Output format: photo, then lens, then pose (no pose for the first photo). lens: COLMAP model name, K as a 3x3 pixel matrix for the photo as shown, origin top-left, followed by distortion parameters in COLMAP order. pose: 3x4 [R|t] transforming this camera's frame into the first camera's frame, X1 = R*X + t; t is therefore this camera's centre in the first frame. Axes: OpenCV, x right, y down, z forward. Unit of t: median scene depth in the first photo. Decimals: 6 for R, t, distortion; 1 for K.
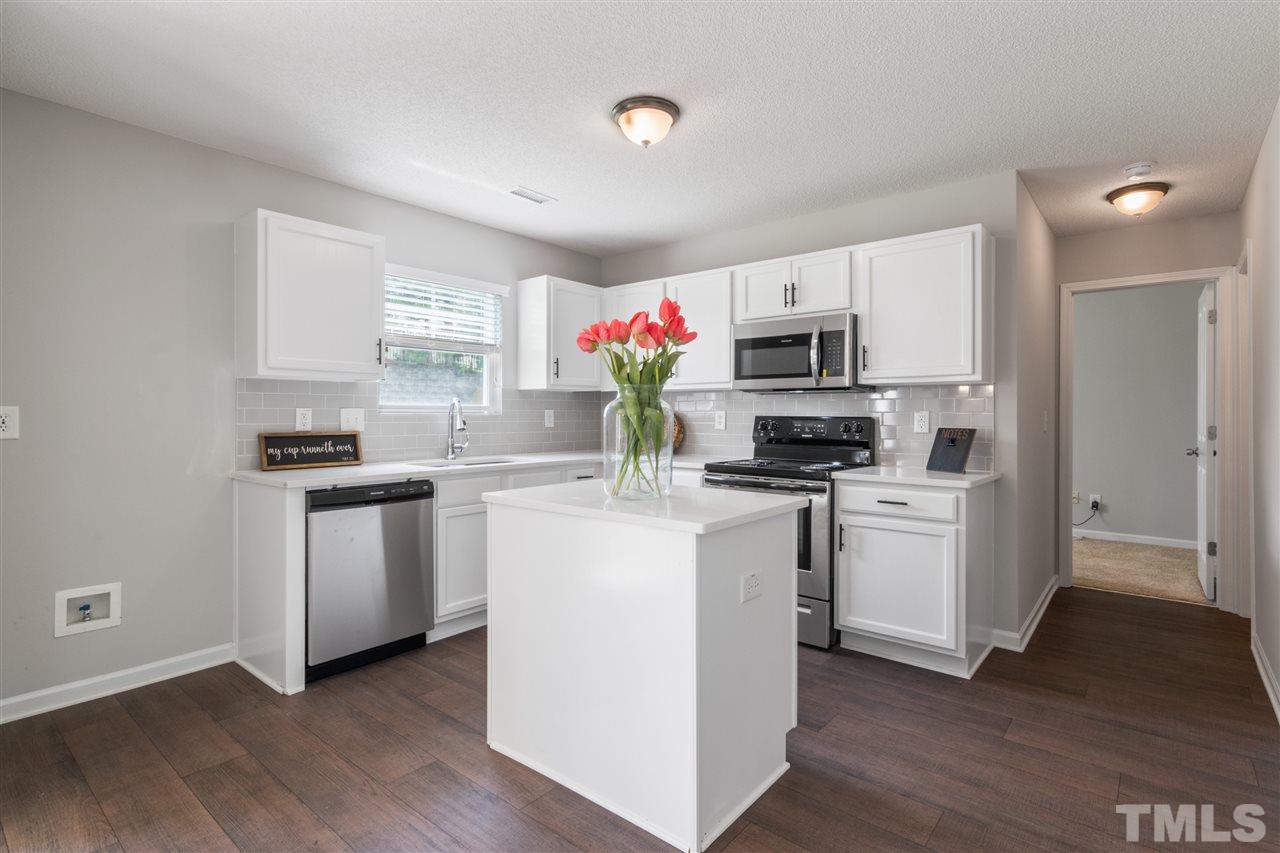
lens RADIAL K [[632.6, 0, 648.4], [0, 632.6, 411.3], [0, 0, 1]] dist [0.001277, -0.000088]
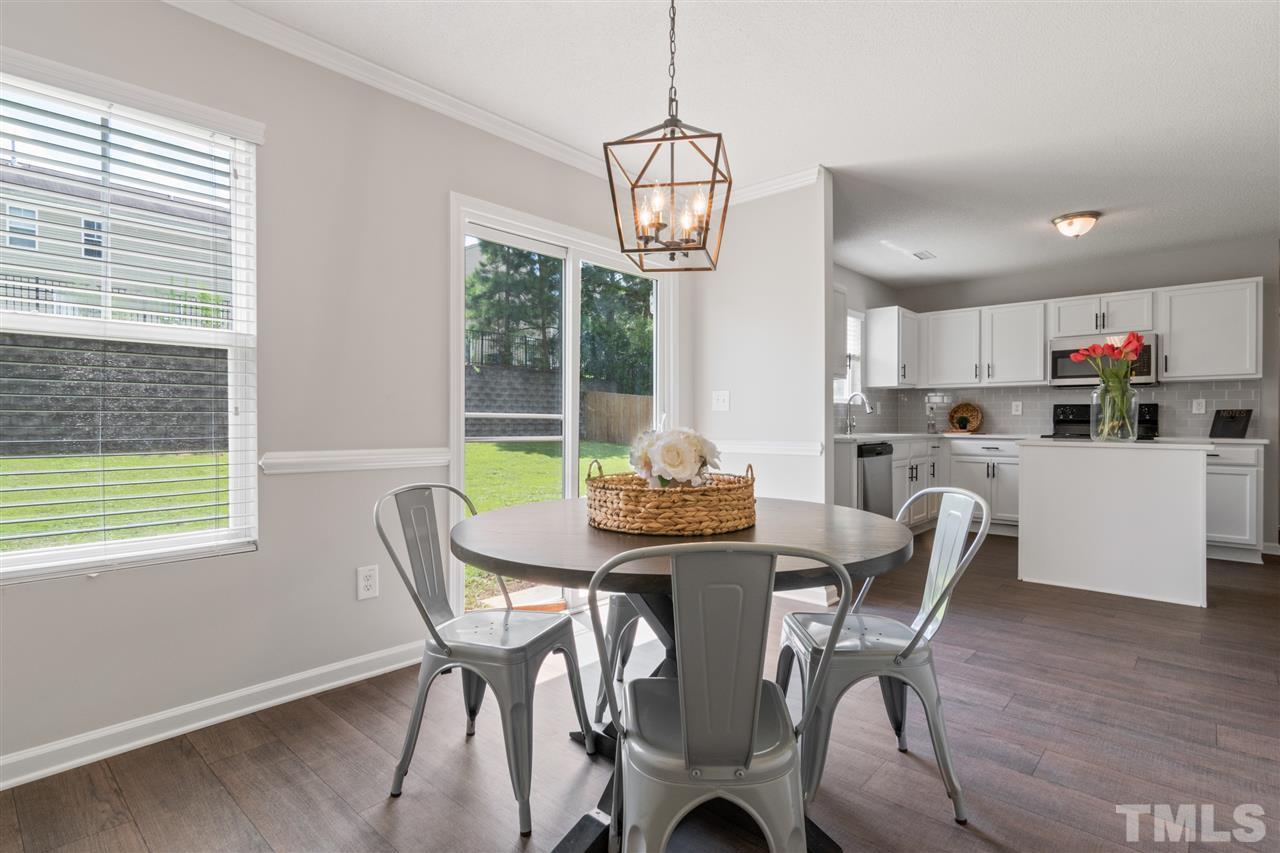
lens RADIAL K [[640.7, 0, 640.0], [0, 640.7, 426.5], [0, 0, 1]] dist [0.000962, 0.000590]
pose [[0.998860, -0.001824, -0.047705, -0.797020], [0.002565, 0.999877, 0.015481, 0.036805], [0.047671, -0.015586, 0.998742, -0.558795]]
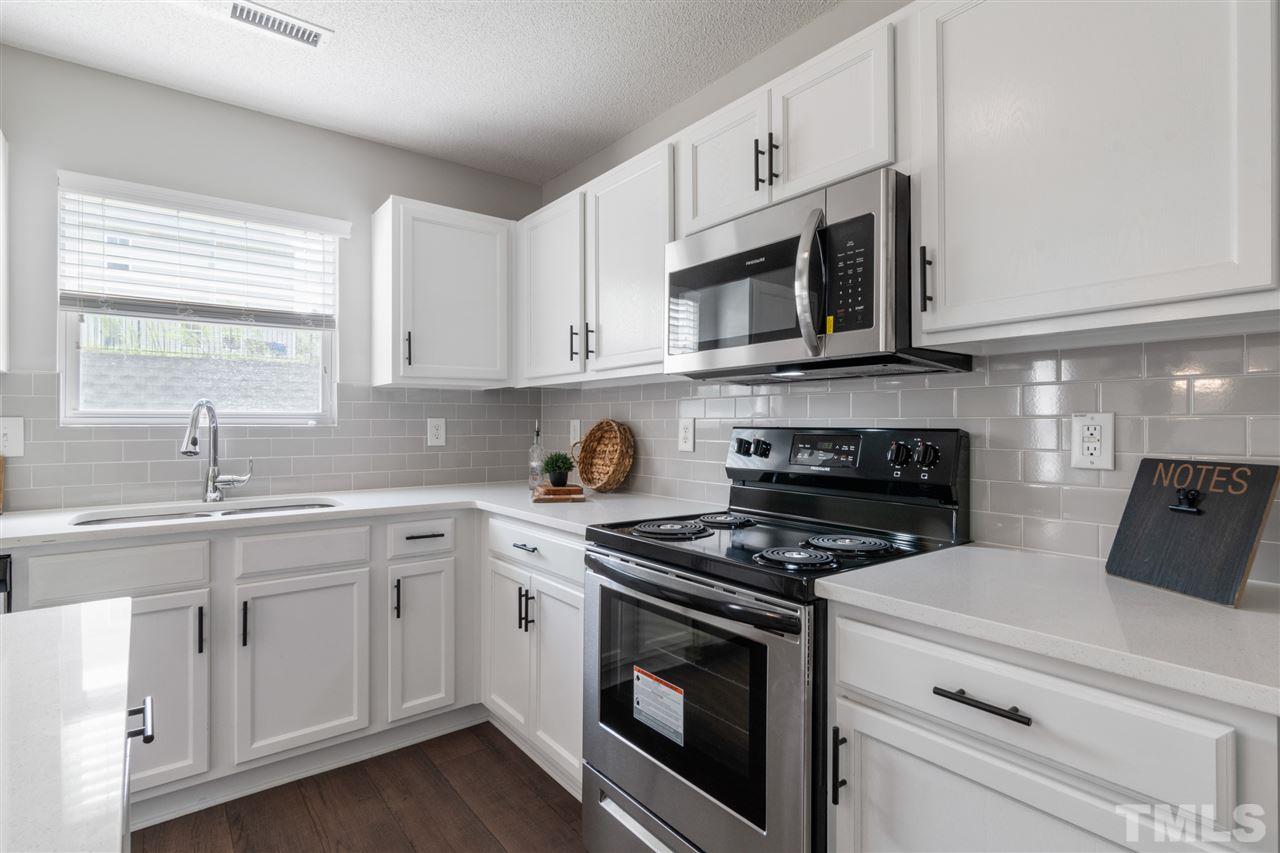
lens RADIAL K [[626.6, 0, 647.6], [0, 626.6, 422.7], [0, 0, 1]] dist [-0.003161, -0.000290]
pose [[0.975430, -0.005810, -0.220232, 0.246755], [0.006325, 0.999979, 0.001630, 0.003011], [0.220217, -0.002983, 0.975446, 0.557221]]
